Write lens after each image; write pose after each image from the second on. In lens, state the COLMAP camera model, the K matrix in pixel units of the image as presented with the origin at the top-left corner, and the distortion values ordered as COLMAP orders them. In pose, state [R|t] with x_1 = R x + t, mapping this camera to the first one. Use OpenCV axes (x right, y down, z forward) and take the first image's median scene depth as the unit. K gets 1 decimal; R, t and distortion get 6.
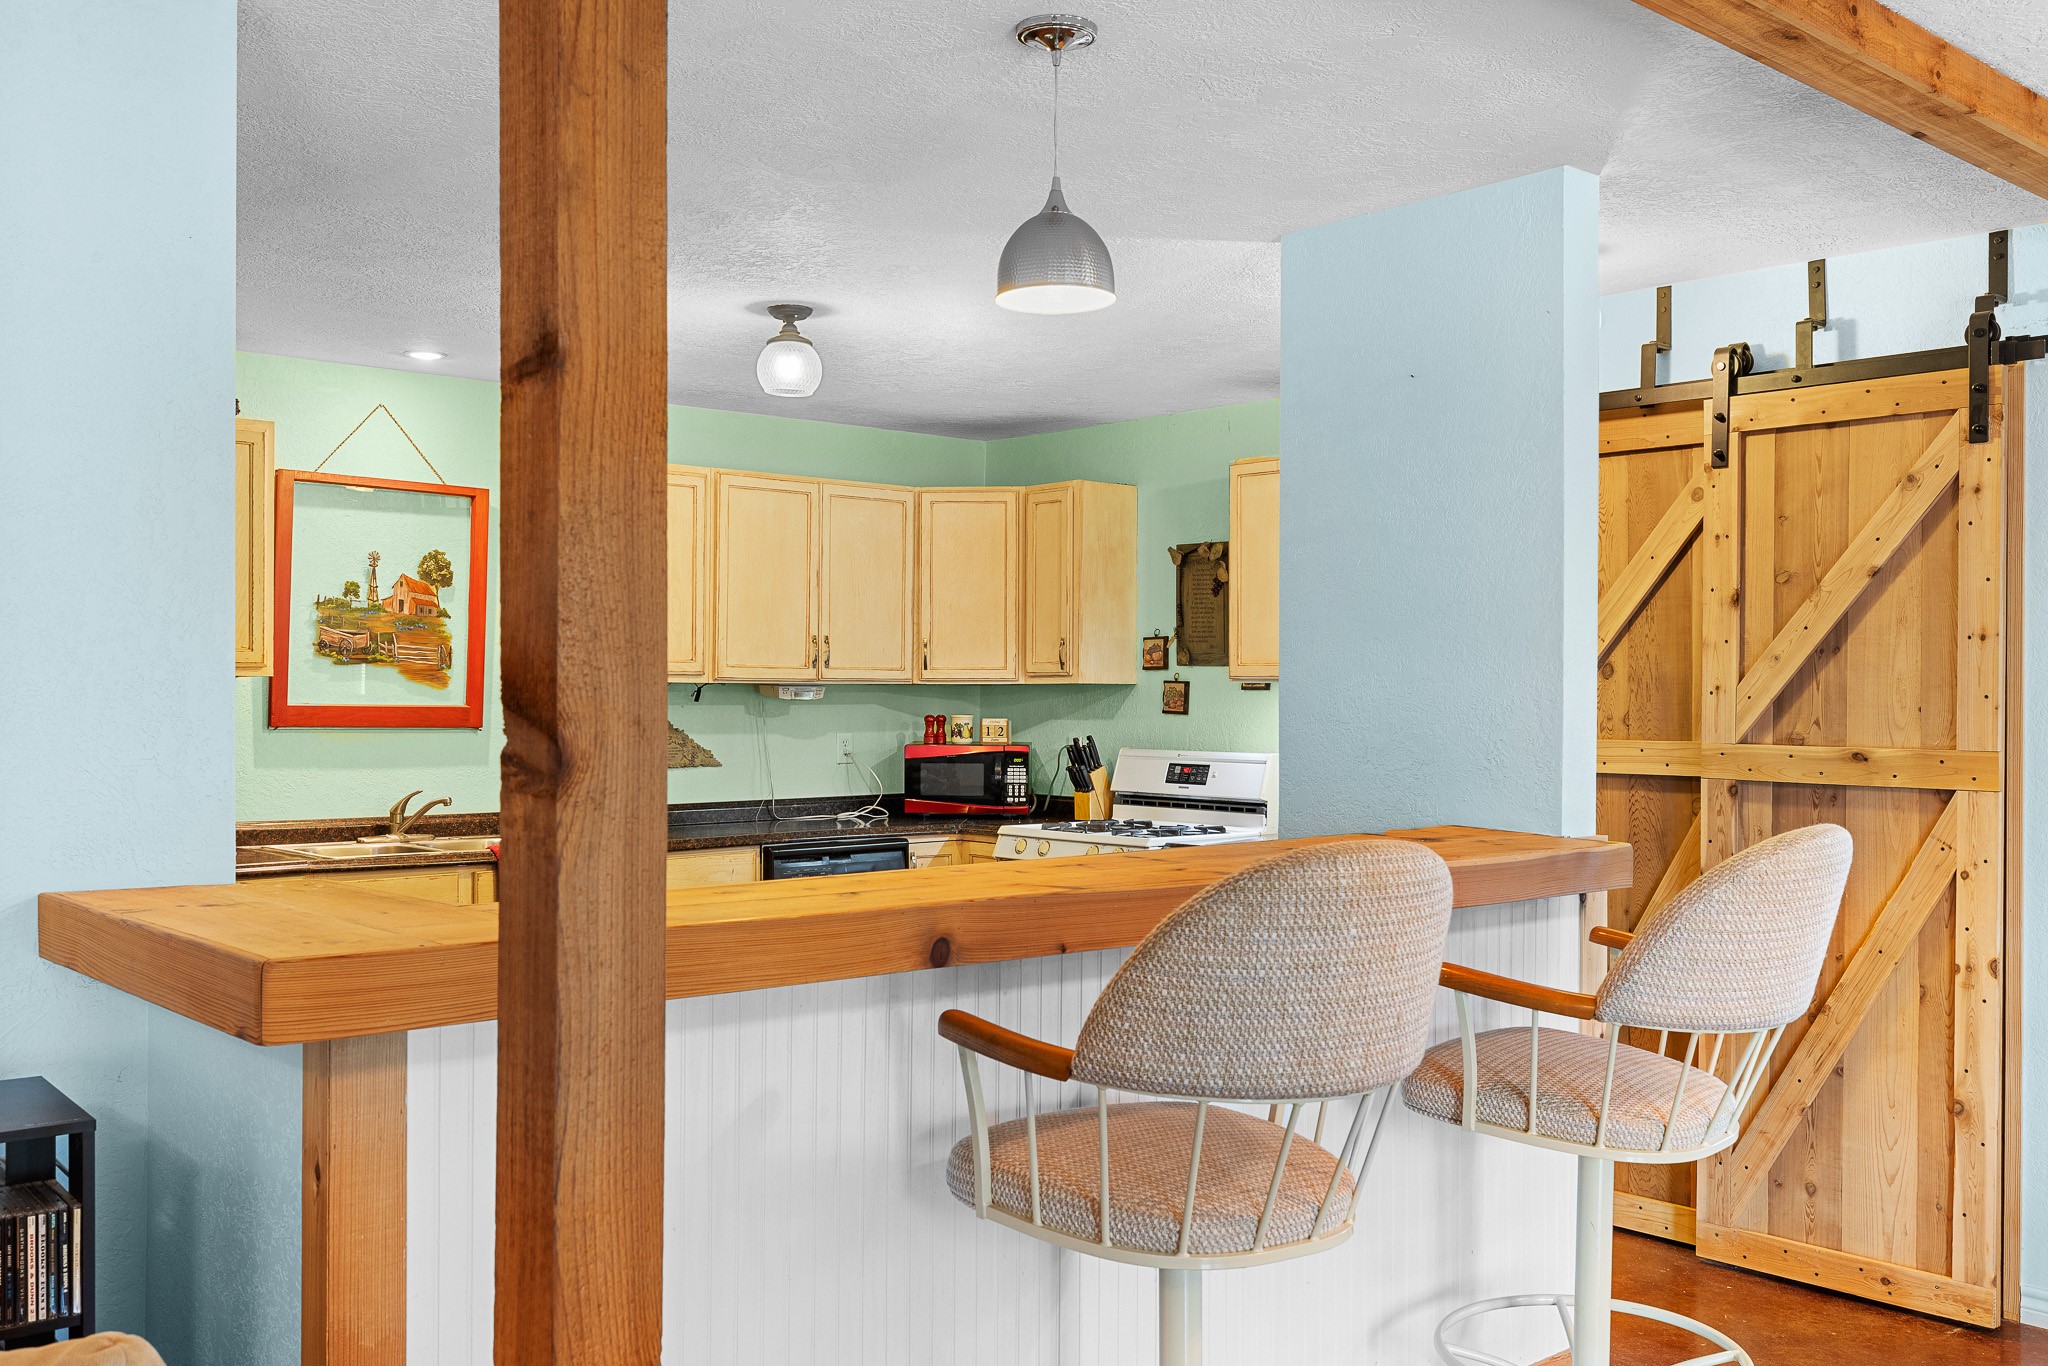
lens RADIAL K [[1848.3, 0, 1019.3], [0, 1848.3, 694.9], [0, 0, 1]] dist [-0.004827, 0.024116]
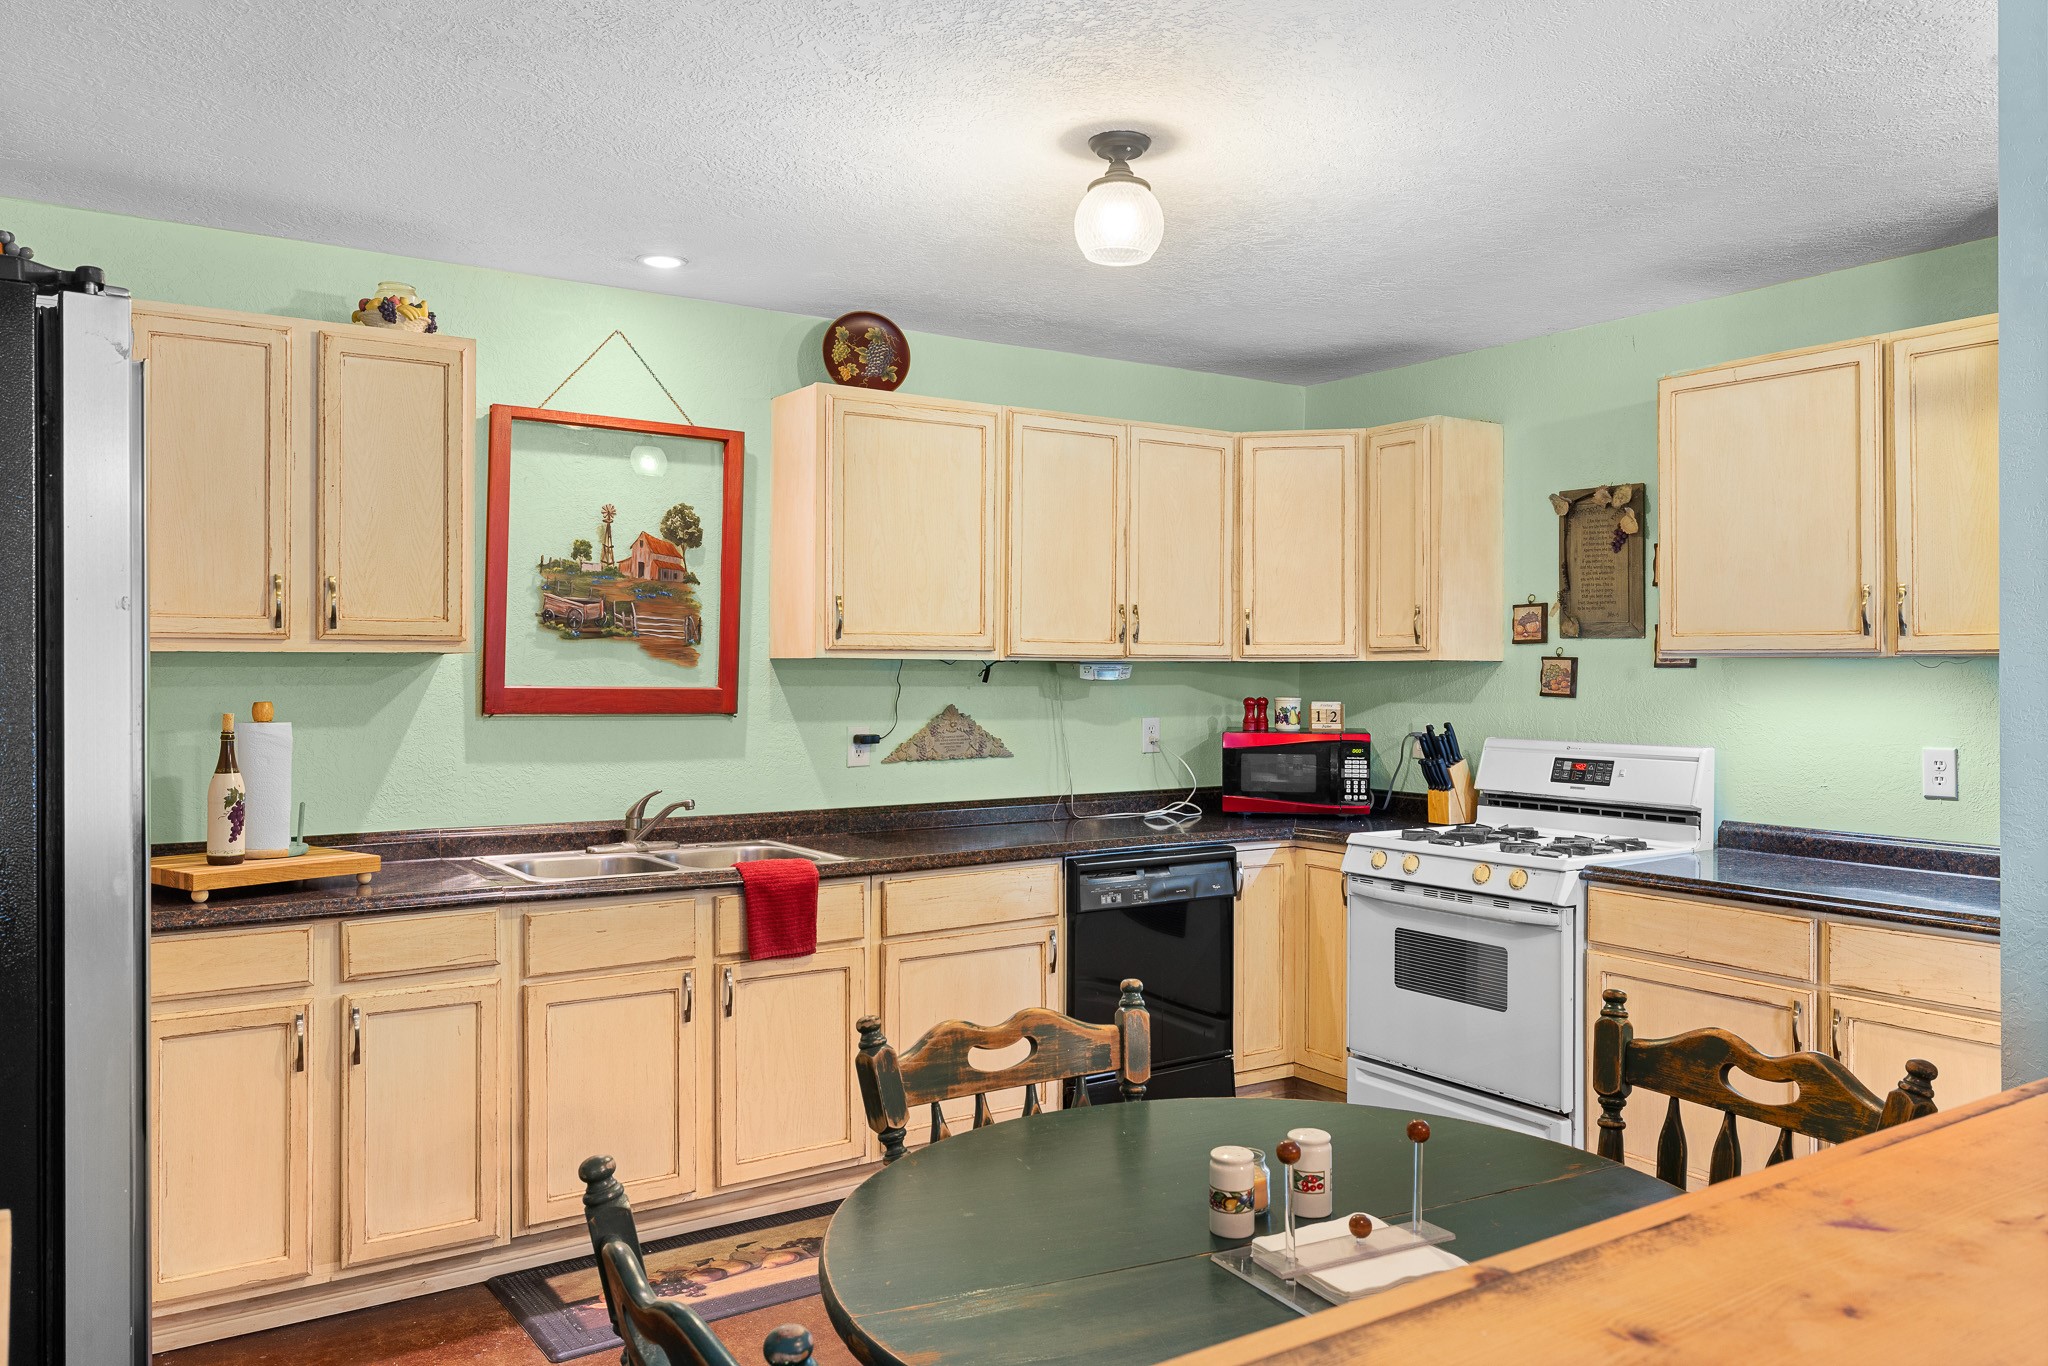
lens RADIAL K [[1511.9, 0, 1027.8], [0, 1511.9, 673.3], [0, 0, 1]] dist [-0.001224, -0.000232]
pose [[0.990925, -0.001091, -0.134408, -0.068834], [0.001166, 0.999999, 0.000481, -0.001015], [0.134408, -0.000633, 0.990926, 0.349627]]
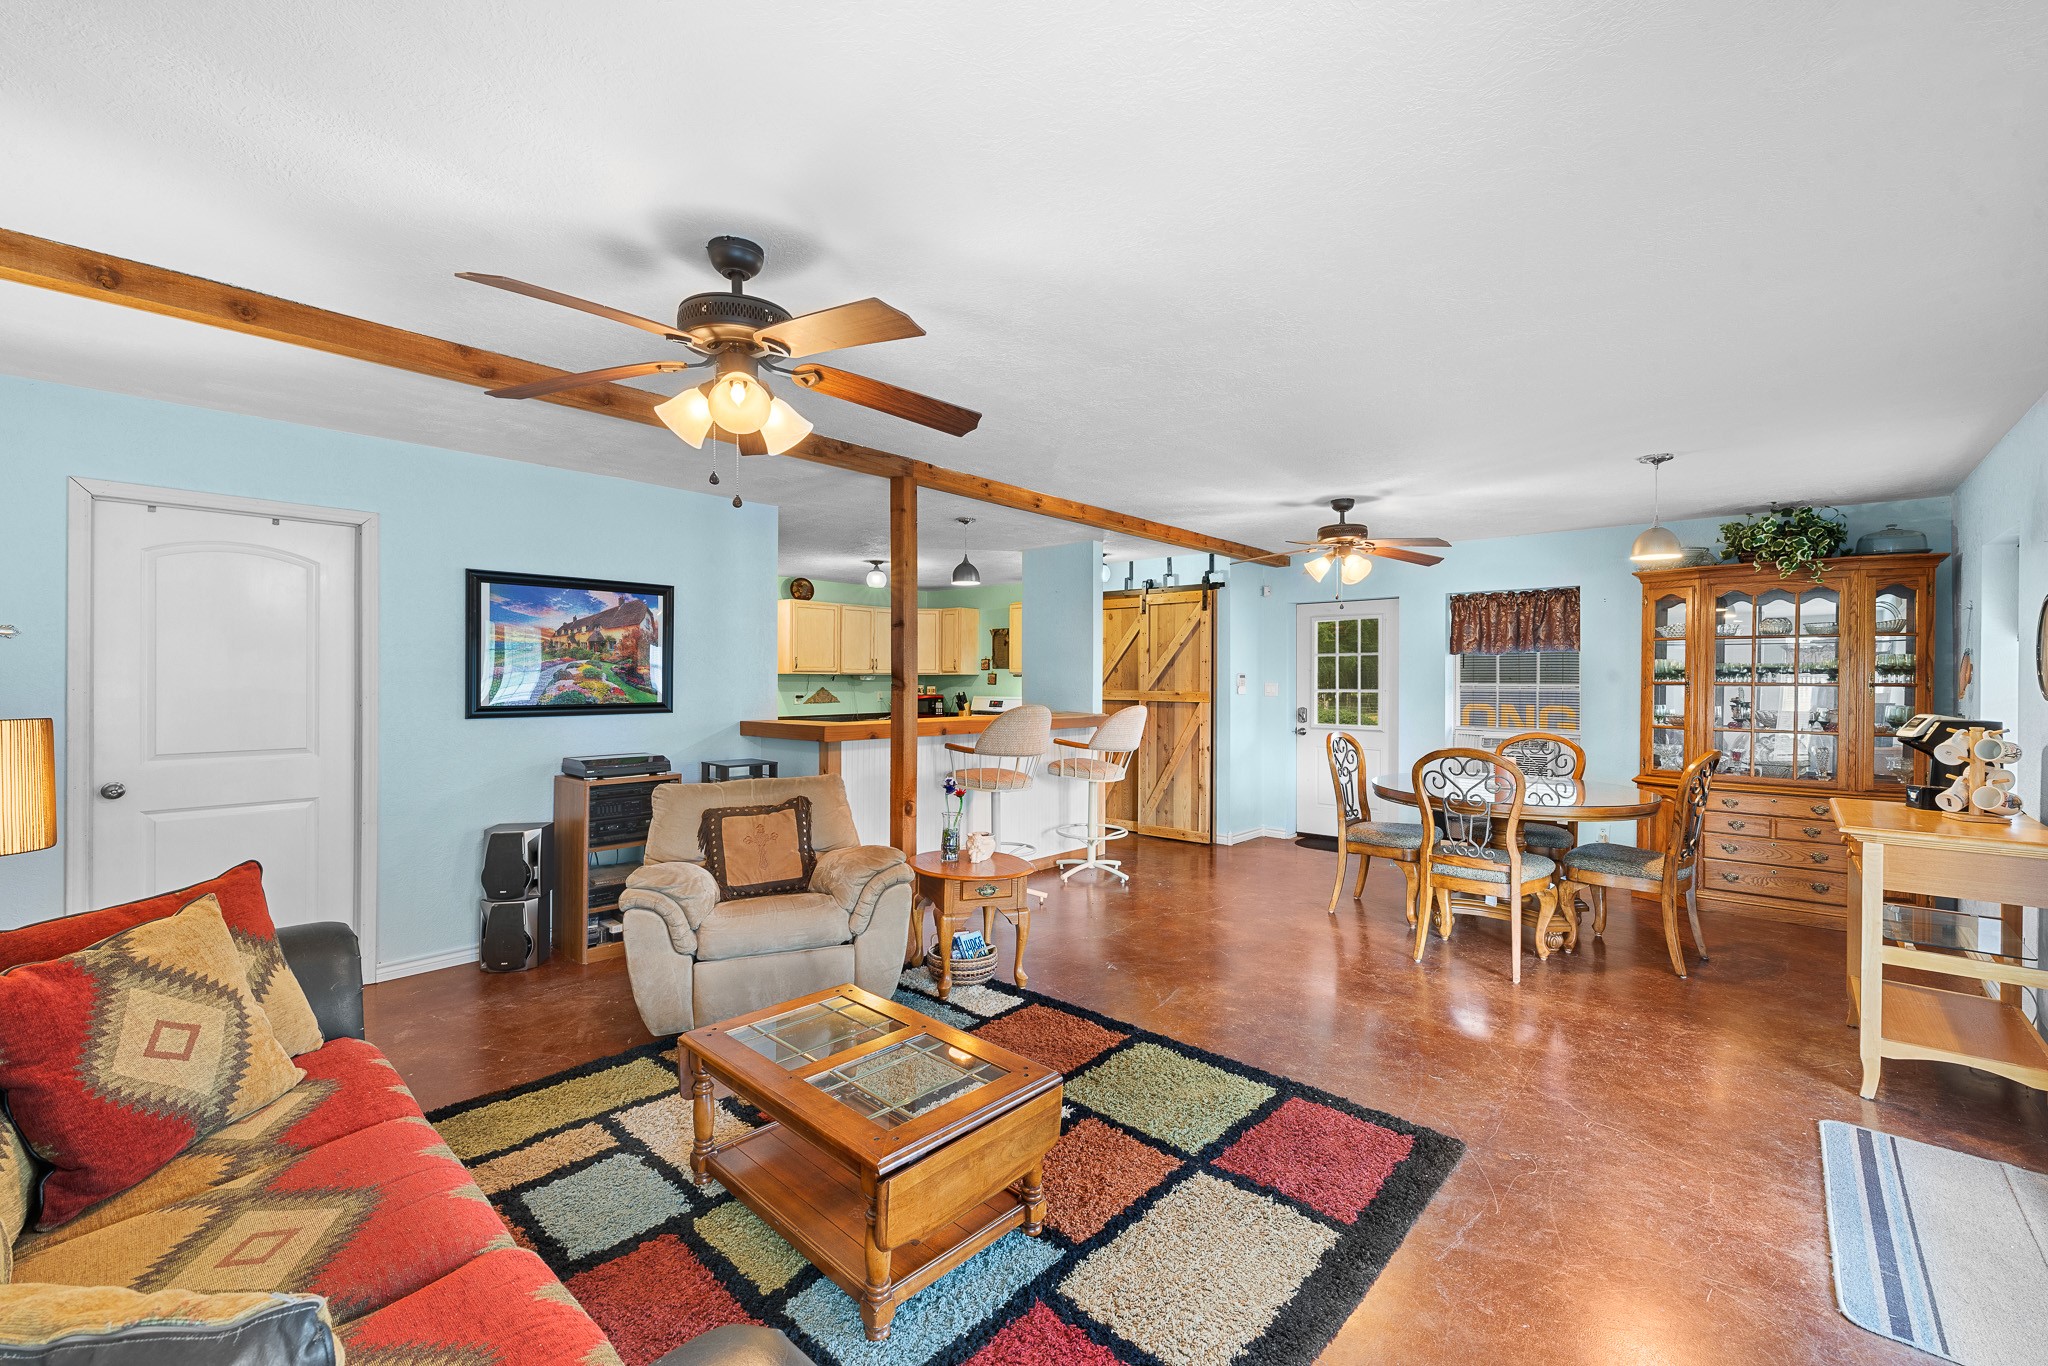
lens RADIAL K [[858.5, 0, 1026.2], [0, 858.5, 679.0], [0, 0, 1]] dist [0.002990, 0.000291]
pose [[0.991887, -0.001361, 0.127112, -0.045748], [0.001600, 0.999997, -0.001775, 0.004281], [-0.127110, 0.001964, 0.991887, -0.477295]]
